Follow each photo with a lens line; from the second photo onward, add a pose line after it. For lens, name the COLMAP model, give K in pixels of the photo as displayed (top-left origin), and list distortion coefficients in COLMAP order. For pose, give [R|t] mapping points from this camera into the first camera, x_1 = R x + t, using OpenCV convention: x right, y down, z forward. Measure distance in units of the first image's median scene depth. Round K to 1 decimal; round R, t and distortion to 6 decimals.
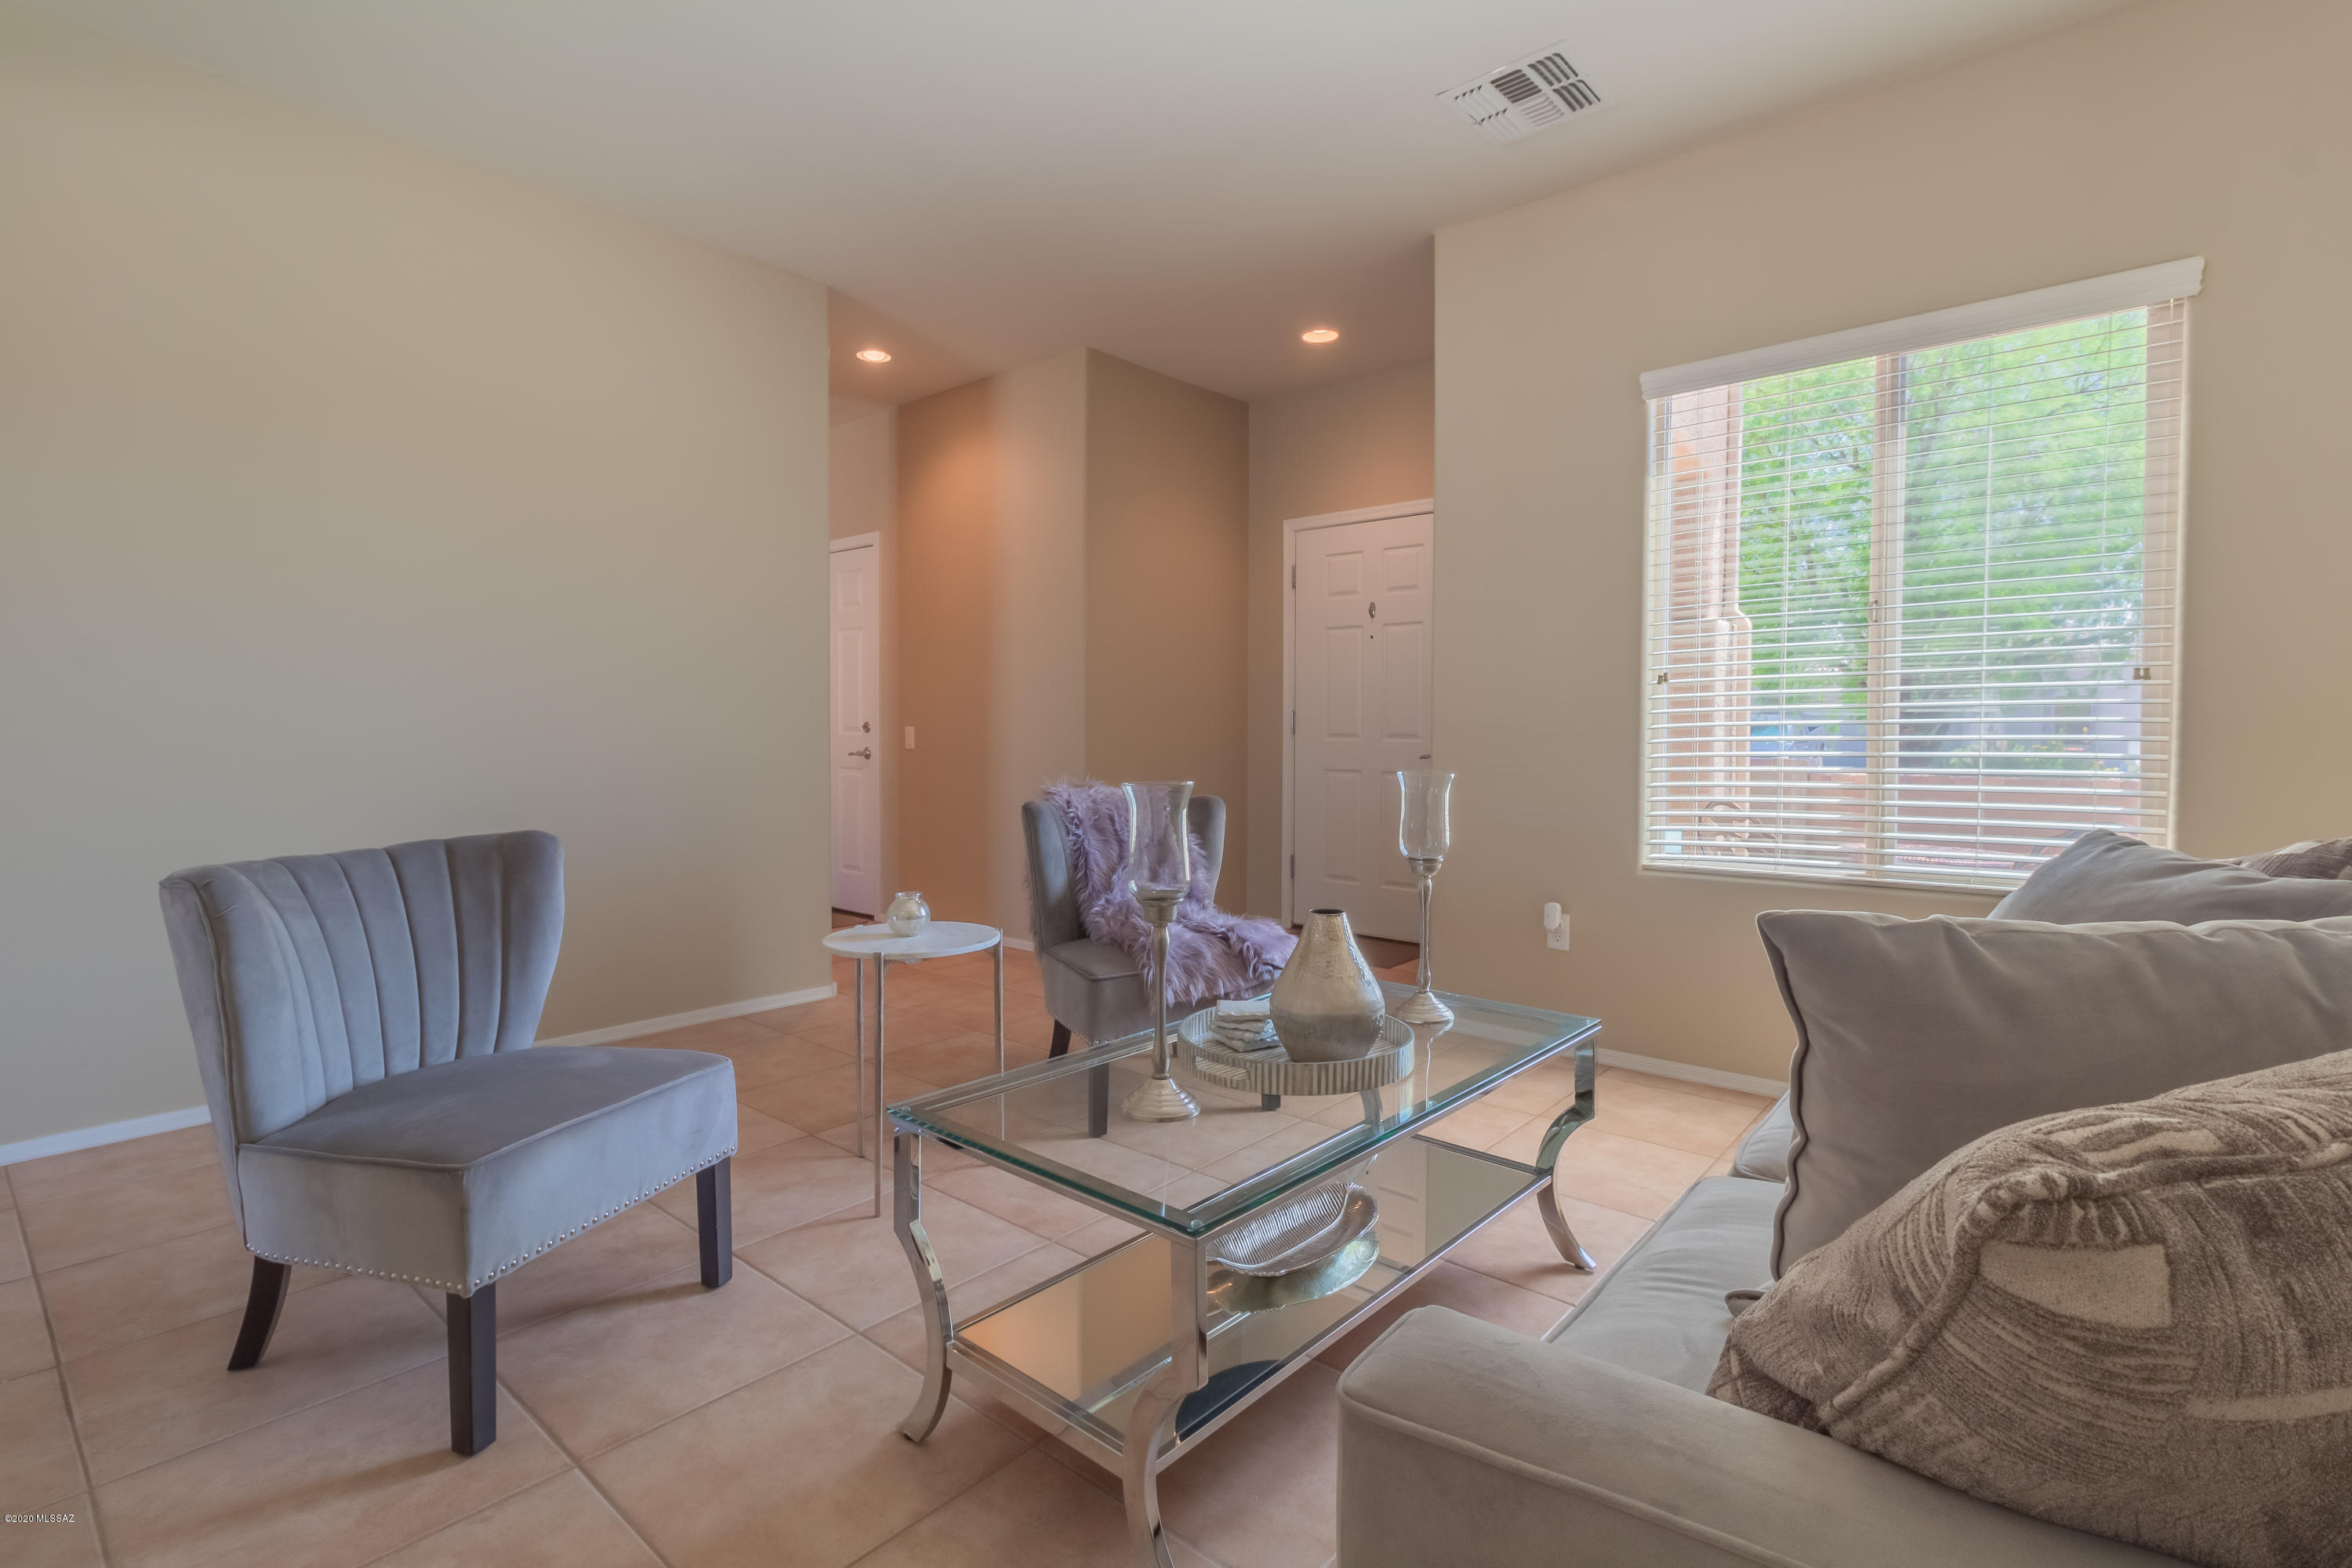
lens RADIAL K [[1096.1, 0, 1173.4], [0, 1096.1, 757.1], [0, 0, 1]] dist [-0.000501, 0.000015]
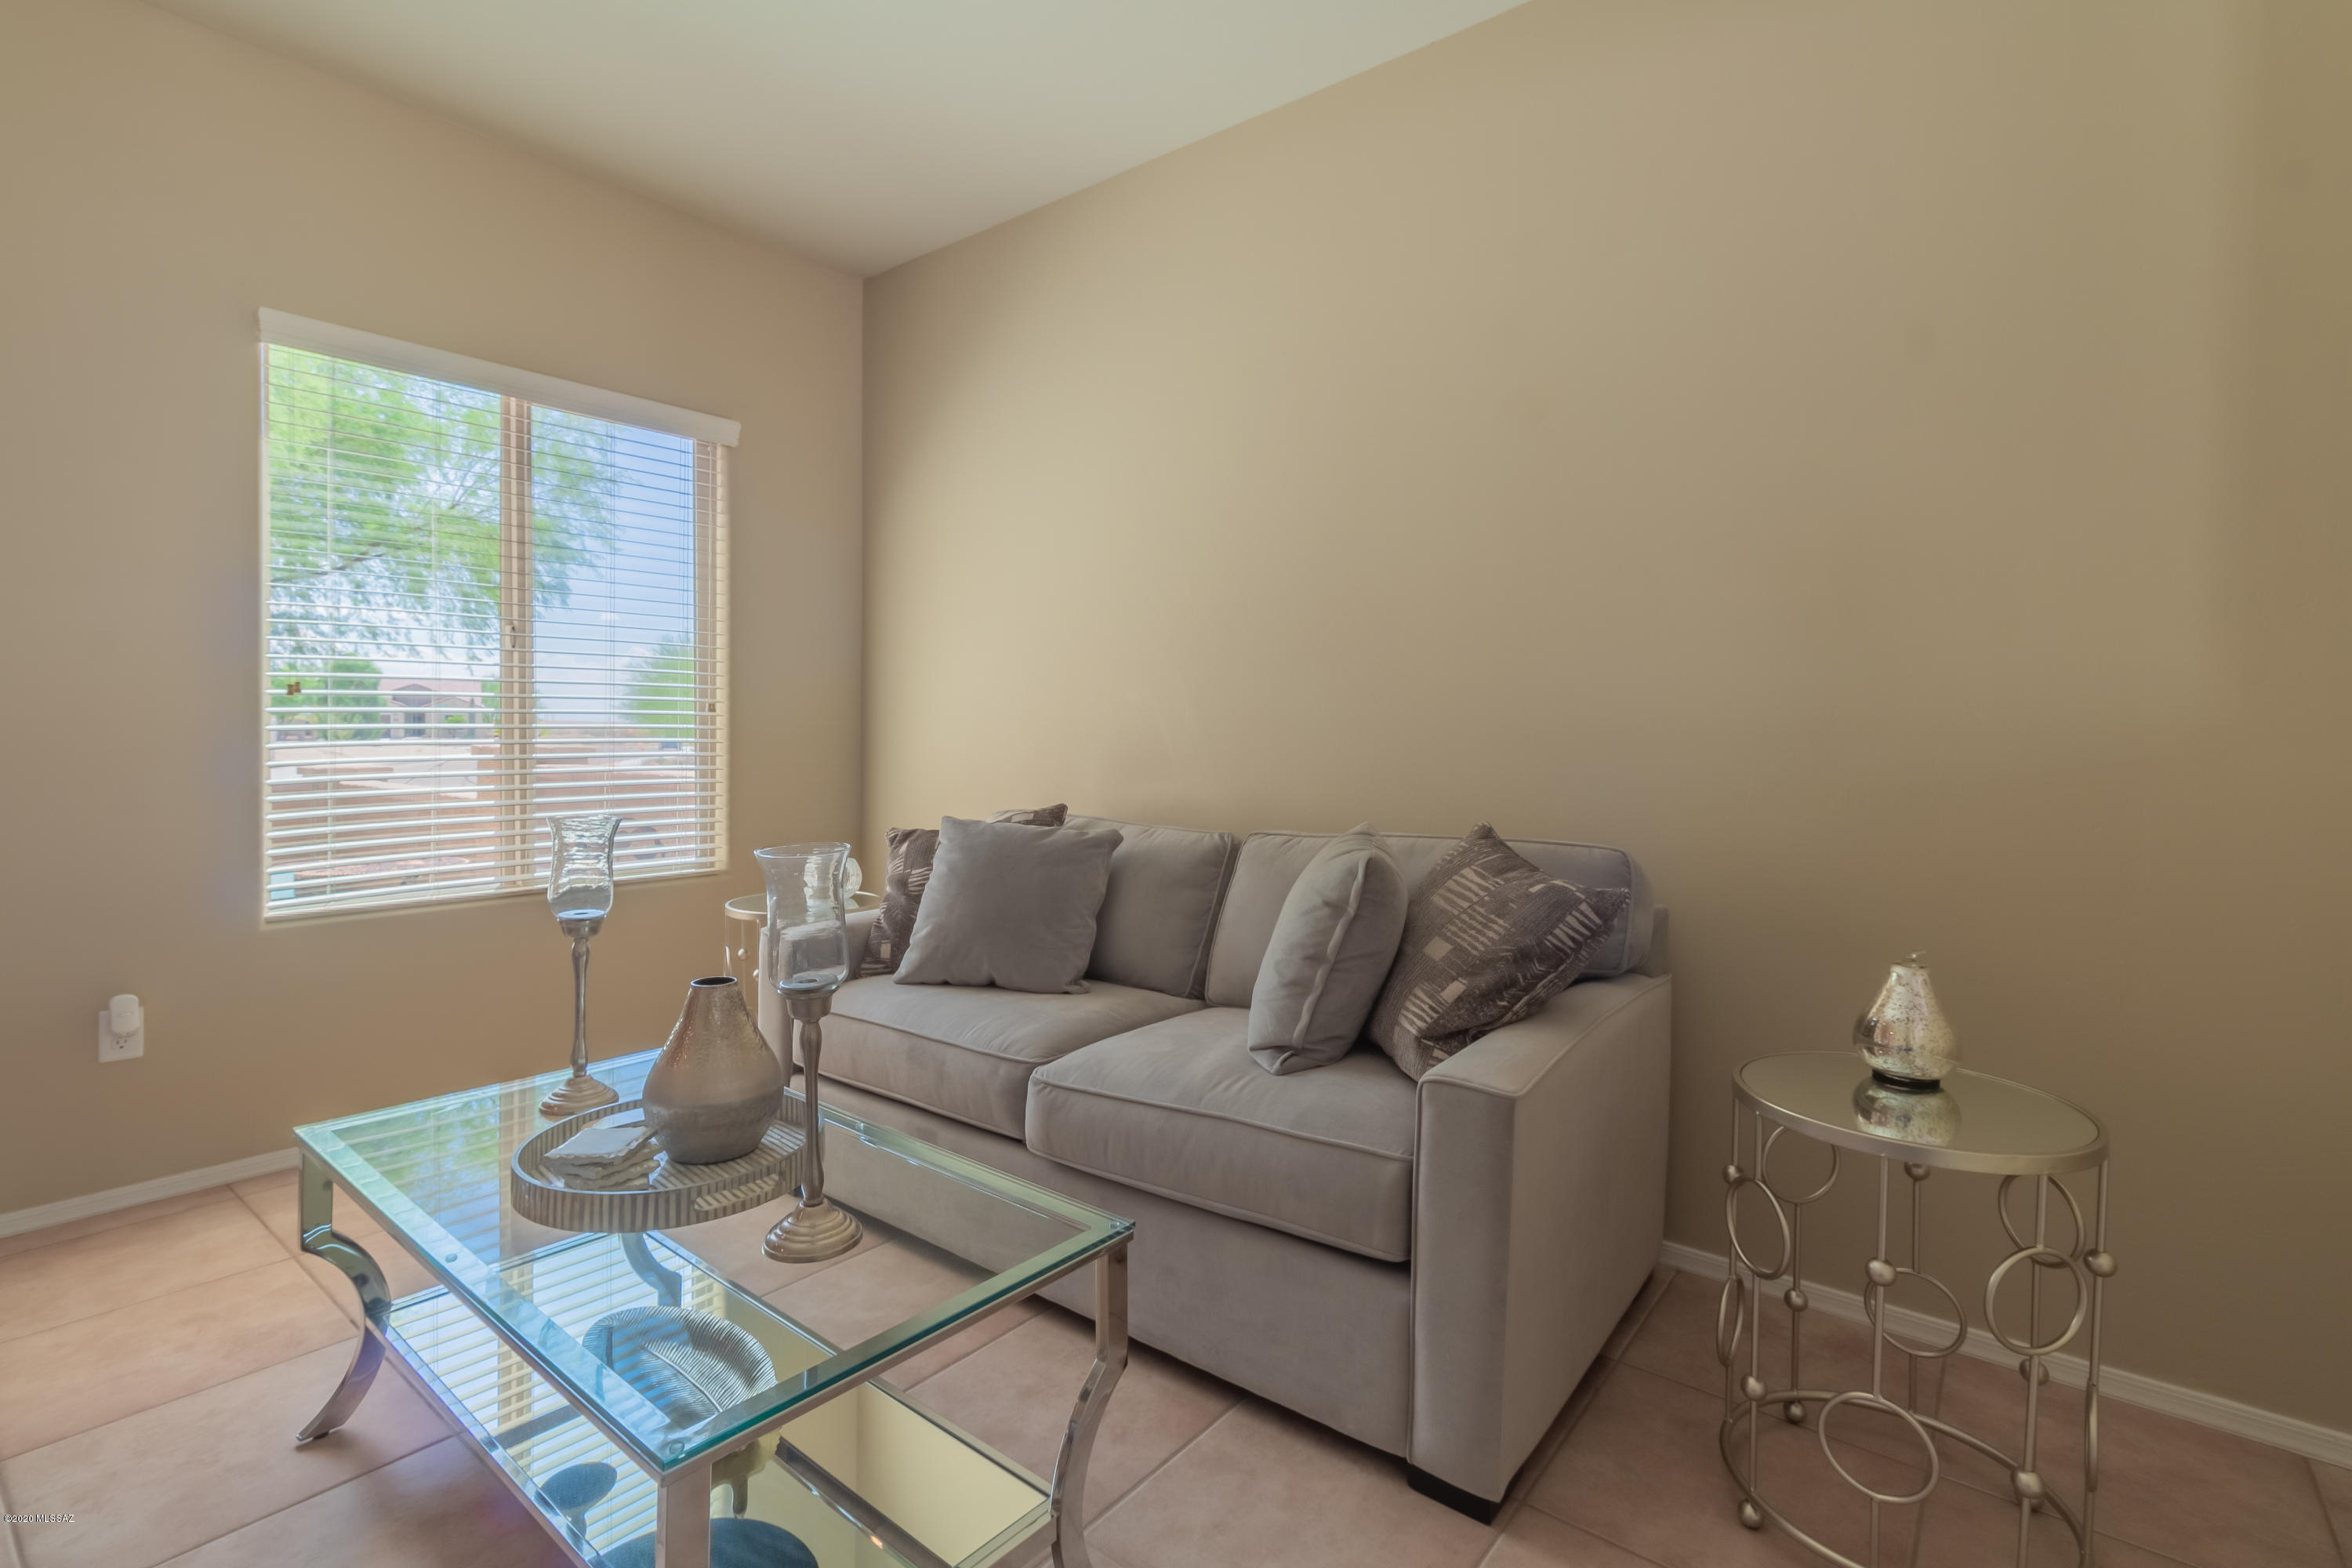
lens RADIAL K [[1096.1, 0, 1173.4], [0, 1096.1, 757.1], [0, 0, 1]] dist [-0.000501, 0.000015]
pose [[-0.043355, -0.017135, 0.998913, -0.404040], [0.017044, 0.999695, 0.017889, -0.022687], [-0.998914, 0.017801, -0.043050, 0.365303]]
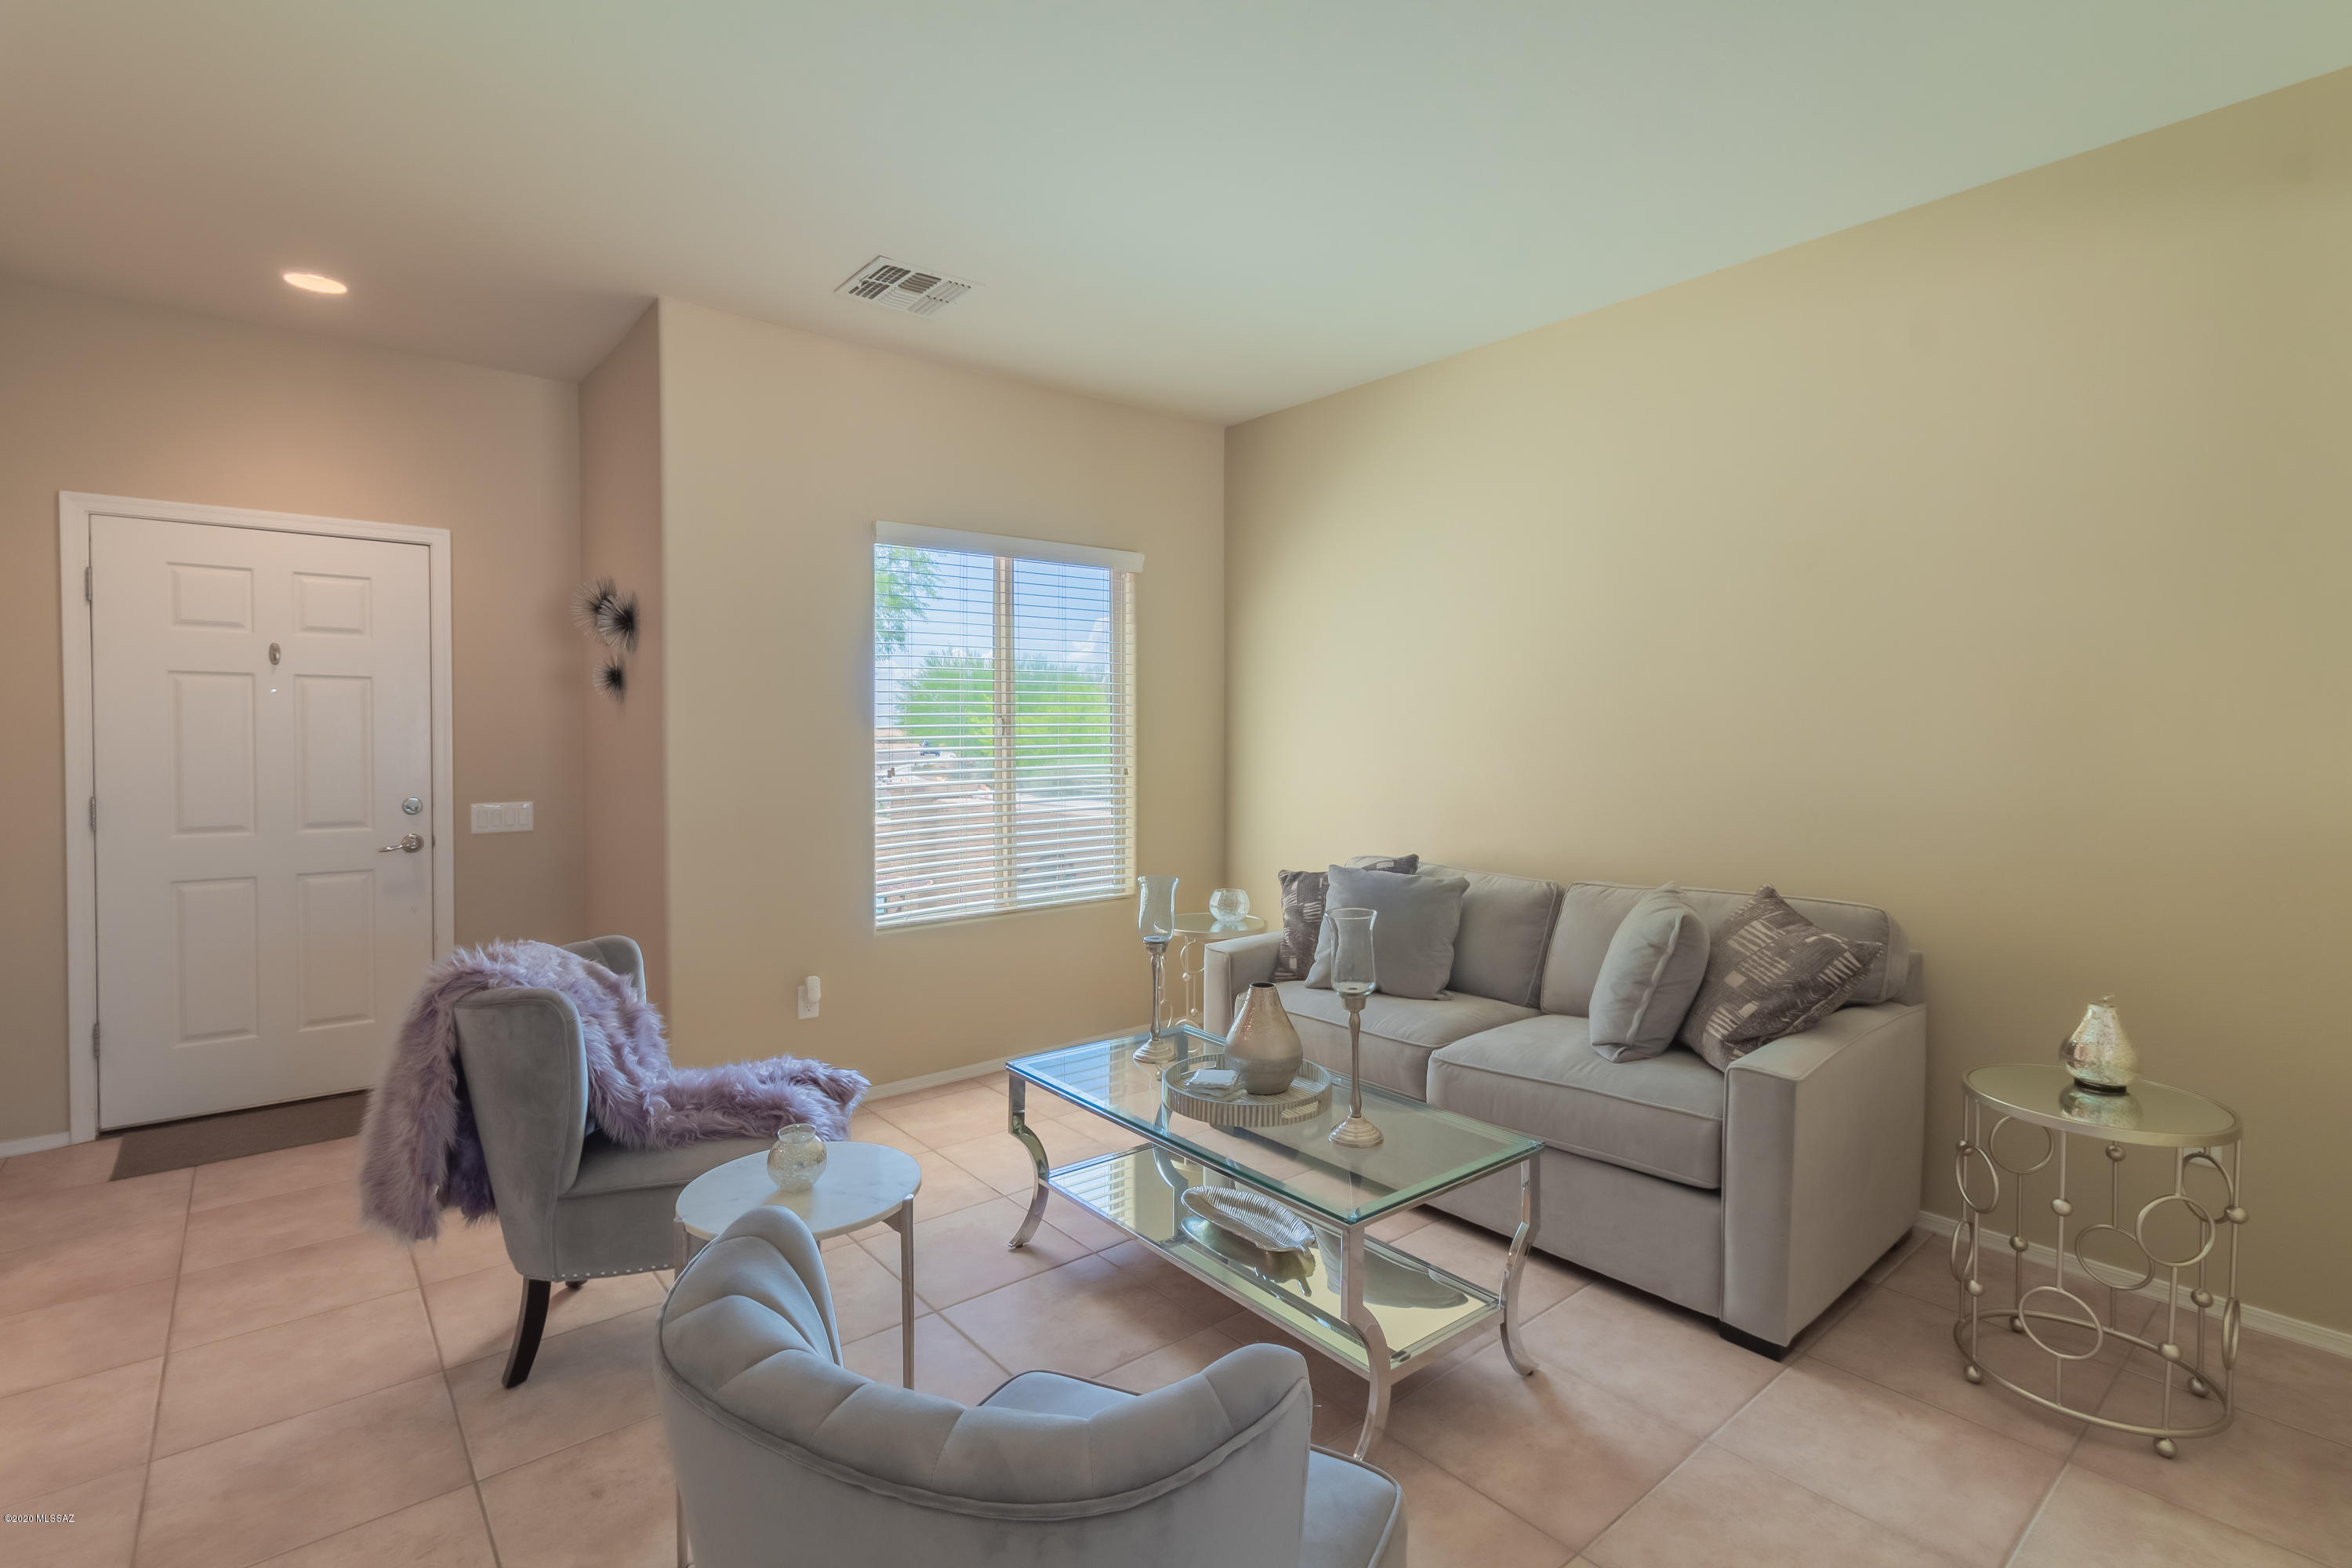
lens RADIAL K [[1096.1, 0, 1173.4], [0, 1096.1, 757.1], [0, 0, 1]] dist [-0.000501, 0.000015]
pose [[0.163401, -0.015935, 0.986431, -0.704734], [0.026183, 0.999587, 0.011810, -0.094855], [-0.986212, 0.023898, 0.163751, 0.477344]]
